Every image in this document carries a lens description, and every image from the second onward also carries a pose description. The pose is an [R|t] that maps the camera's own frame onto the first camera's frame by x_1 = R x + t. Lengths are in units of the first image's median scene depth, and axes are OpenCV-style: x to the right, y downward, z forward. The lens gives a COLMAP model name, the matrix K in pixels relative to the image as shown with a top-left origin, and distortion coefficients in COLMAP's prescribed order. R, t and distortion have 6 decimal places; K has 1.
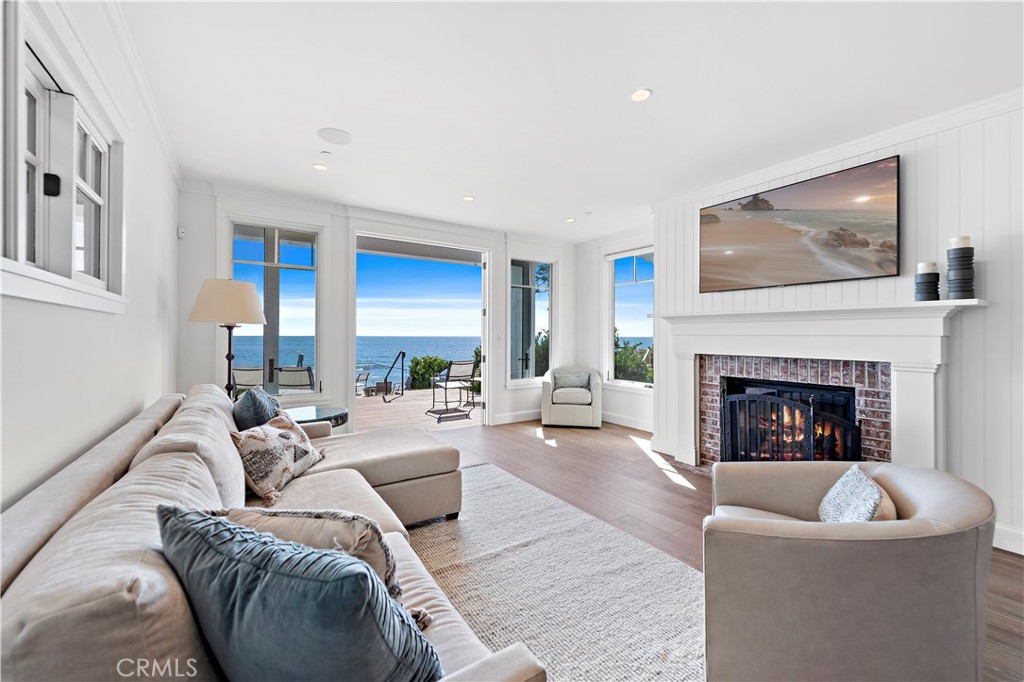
lens RADIAL K [[408.5, 0, 513.4], [0, 408.5, 332.0], [0, 0, 1]] dist [0.011536, -0.002951]
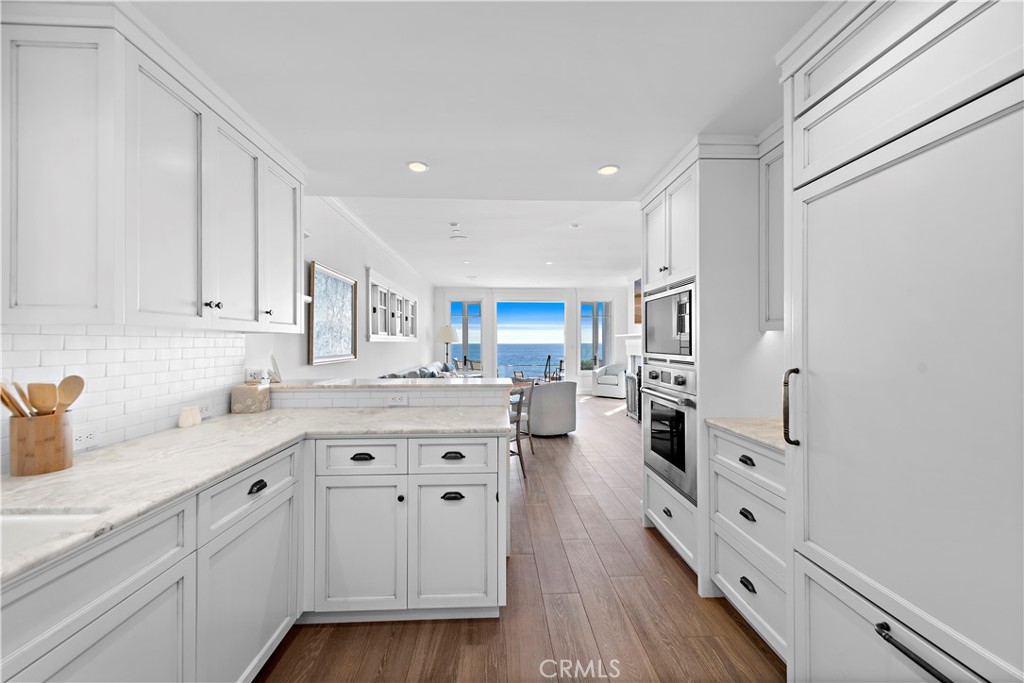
lens RADIAL K [[408.5, 0, 517.0], [0, 408.5, 340.4], [0, 0, 1]] dist [0.011536, -0.002951]
pose [[0.860375, -0.010392, -0.509556, 0.949820], [0.011085, 0.999937, -0.001675, -0.019619], [0.509541, -0.004207, 0.860436, -0.959311]]
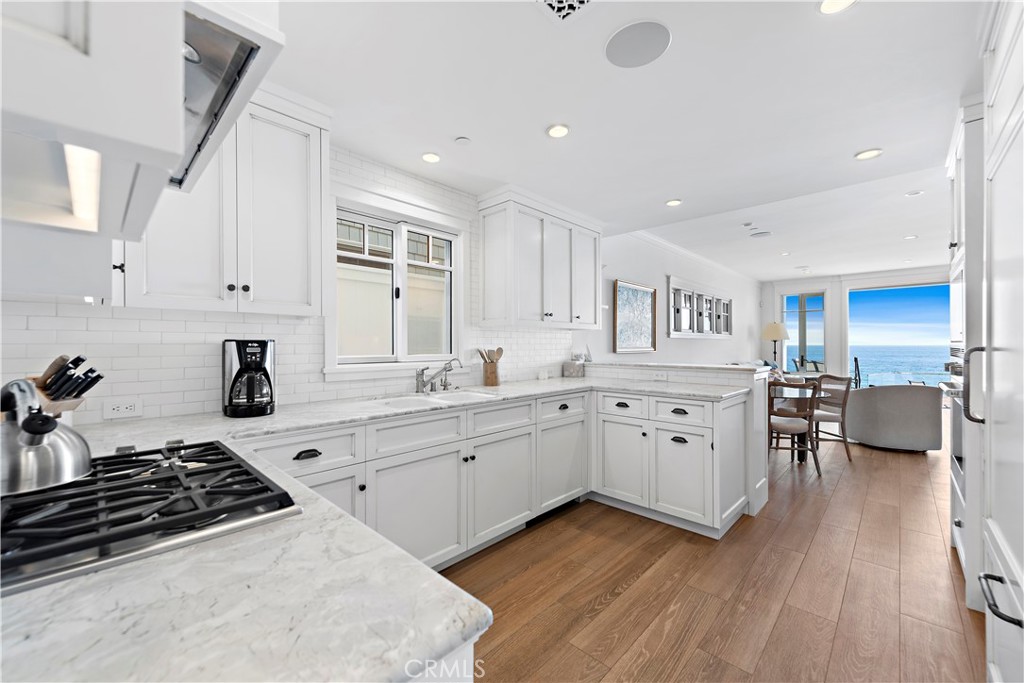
lens RADIAL K [[408.5, 0, 511.2], [0, 408.5, 346.0], [0, 0, 1]] dist [0.011536, -0.002951]
pose [[0.219271, -0.004696, -0.975653, 1.244938], [0.011711, 0.999929, -0.002181, 0.003373], [0.975594, -0.010948, 0.219311, -1.007165]]
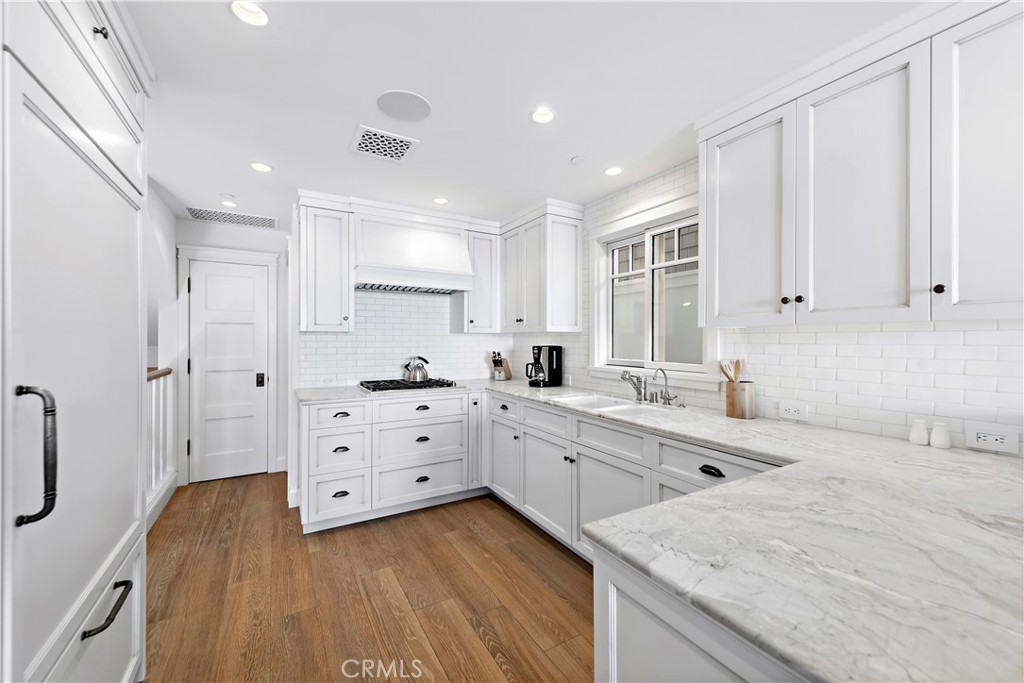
lens RADIAL K [[408.5, 0, 508.9], [0, 408.5, 341.1], [0, 0, 1]] dist [0.011536, -0.002951]
pose [[-0.997408, -0.009881, 0.071271, 0.721790], [-0.010064, 0.999947, -0.002208, -0.015063], [-0.071246, -0.002919, -0.997455, -0.327291]]
